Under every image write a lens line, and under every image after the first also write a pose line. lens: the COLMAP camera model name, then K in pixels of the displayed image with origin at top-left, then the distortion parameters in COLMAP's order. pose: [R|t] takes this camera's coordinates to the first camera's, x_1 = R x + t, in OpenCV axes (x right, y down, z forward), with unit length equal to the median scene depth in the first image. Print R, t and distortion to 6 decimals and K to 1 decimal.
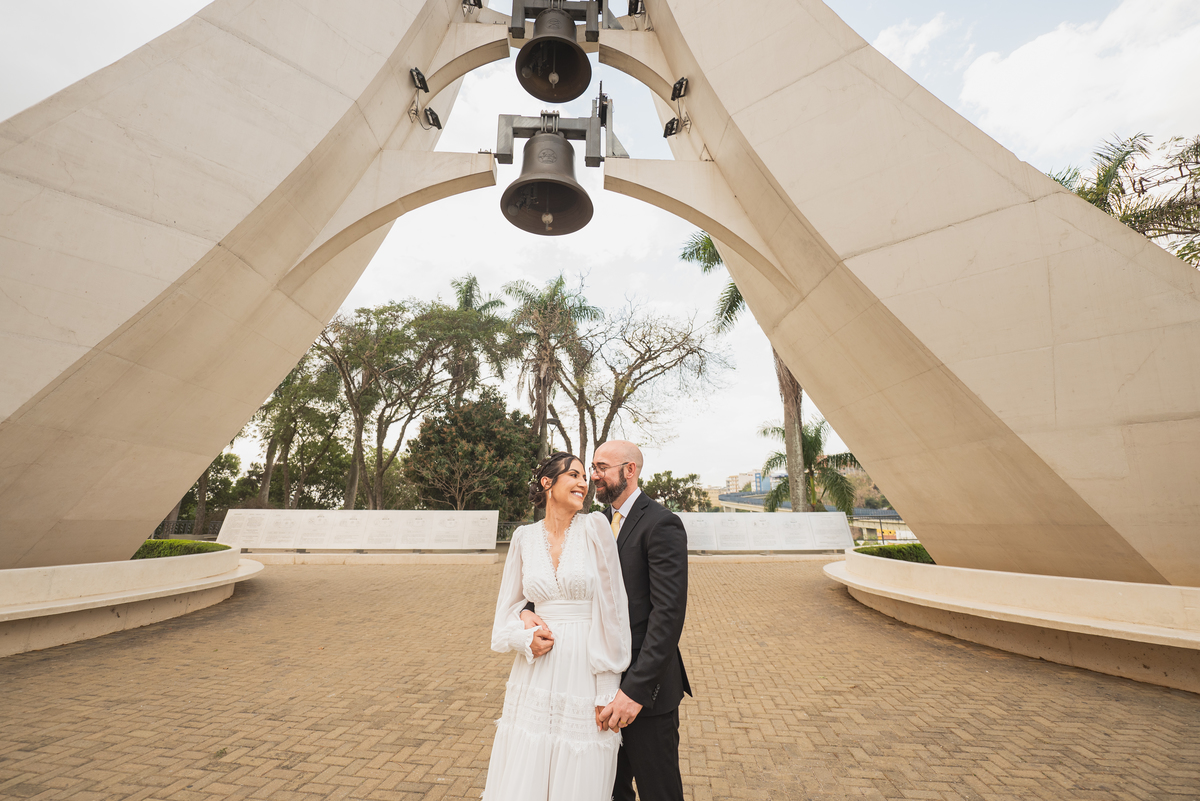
lens RADIAL K [[500.1, 0, 597.8], [0, 500.1, 416.4], [0, 0, 1]] dist [-0.009837, 0.000014]
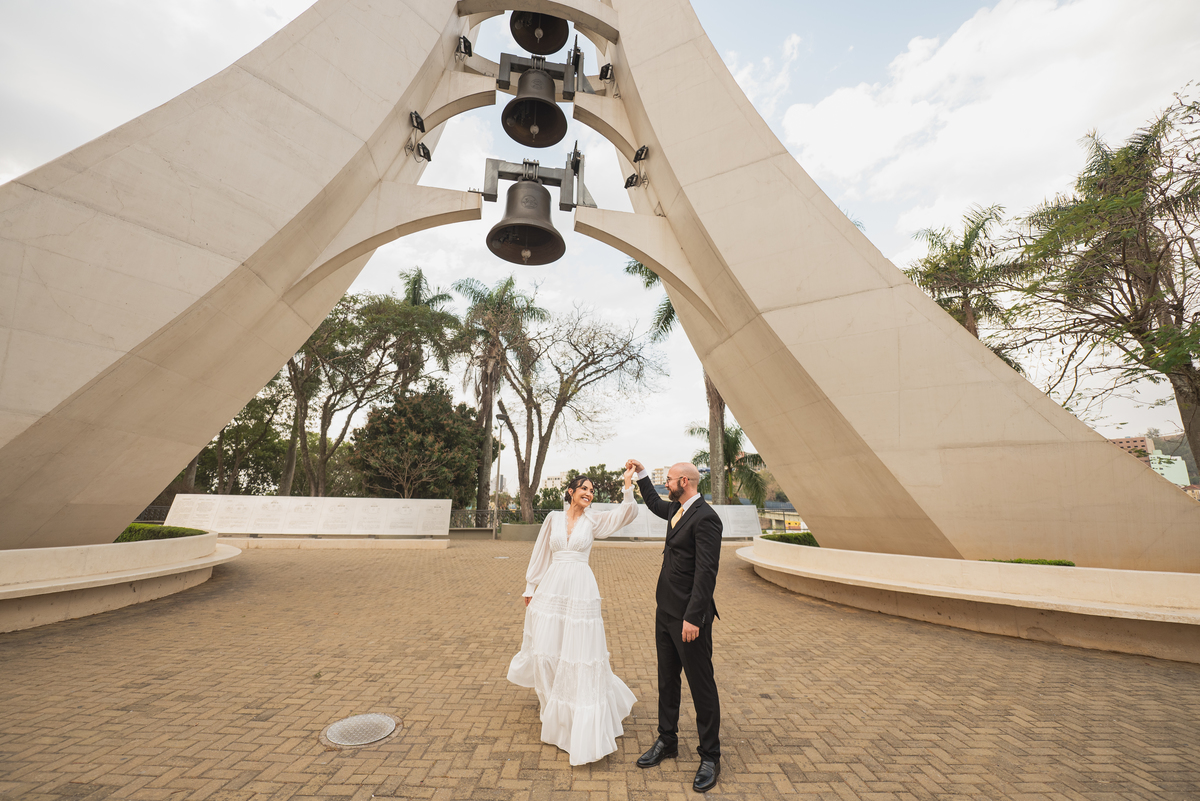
lens RADIAL K [[500.1, 0, 597.8], [0, 500.1, 416.4], [0, 0, 1]] dist [-0.009837, 0.000014]
pose [[0.989199, 0.038821, 0.141345, -0.071431], [-0.041743, 0.998970, 0.017763, -0.035130], [-0.140510, -0.023471, 0.989801, -0.162748]]
